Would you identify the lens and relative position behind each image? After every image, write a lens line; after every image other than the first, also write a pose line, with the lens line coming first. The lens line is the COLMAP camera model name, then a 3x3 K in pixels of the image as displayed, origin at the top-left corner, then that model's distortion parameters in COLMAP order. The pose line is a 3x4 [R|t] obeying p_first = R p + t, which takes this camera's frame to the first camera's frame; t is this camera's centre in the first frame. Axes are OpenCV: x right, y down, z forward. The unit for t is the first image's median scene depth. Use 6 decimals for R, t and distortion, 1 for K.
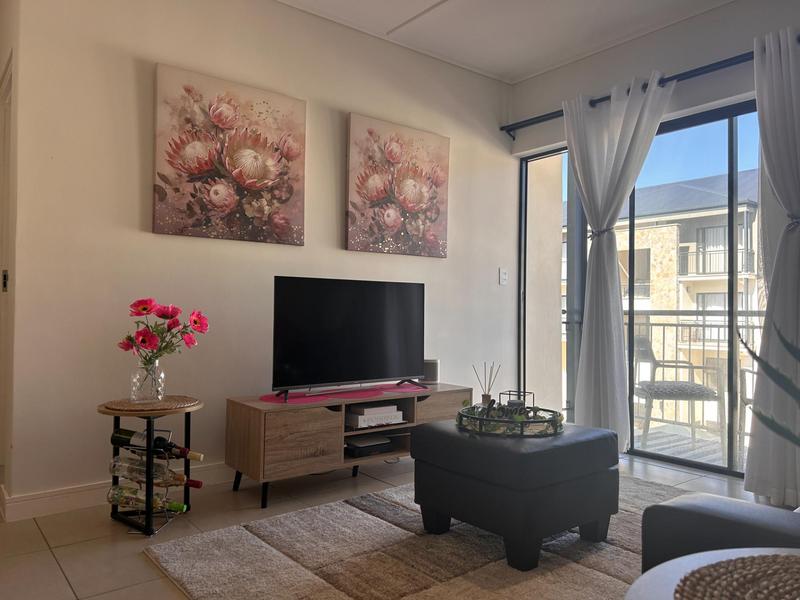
lens RADIAL K [[608.3, 0, 400.0], [0, 608.3, 300.0], [0, 0, 1]] dist [0.002678, -0.061425]
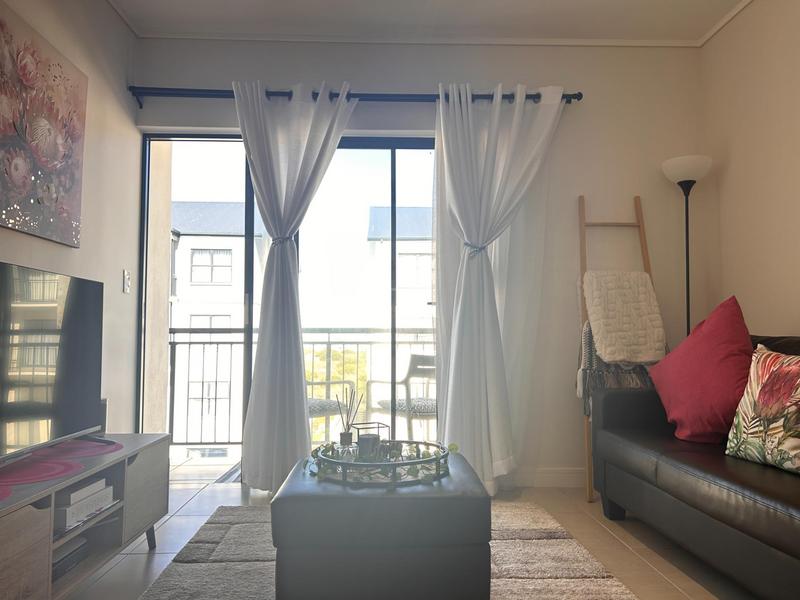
lens RADIAL K [[593.5, 0, 400.0], [0, 593.5, 300.0], [0, 0, 1]] dist [0.061922, -0.089968]
pose [[0.594195, 0.047860, 0.802896, -0.260703], [-0.021939, 0.998821, -0.043302, 0.011656], [-0.804022, 0.008115, 0.594545, 0.324098]]
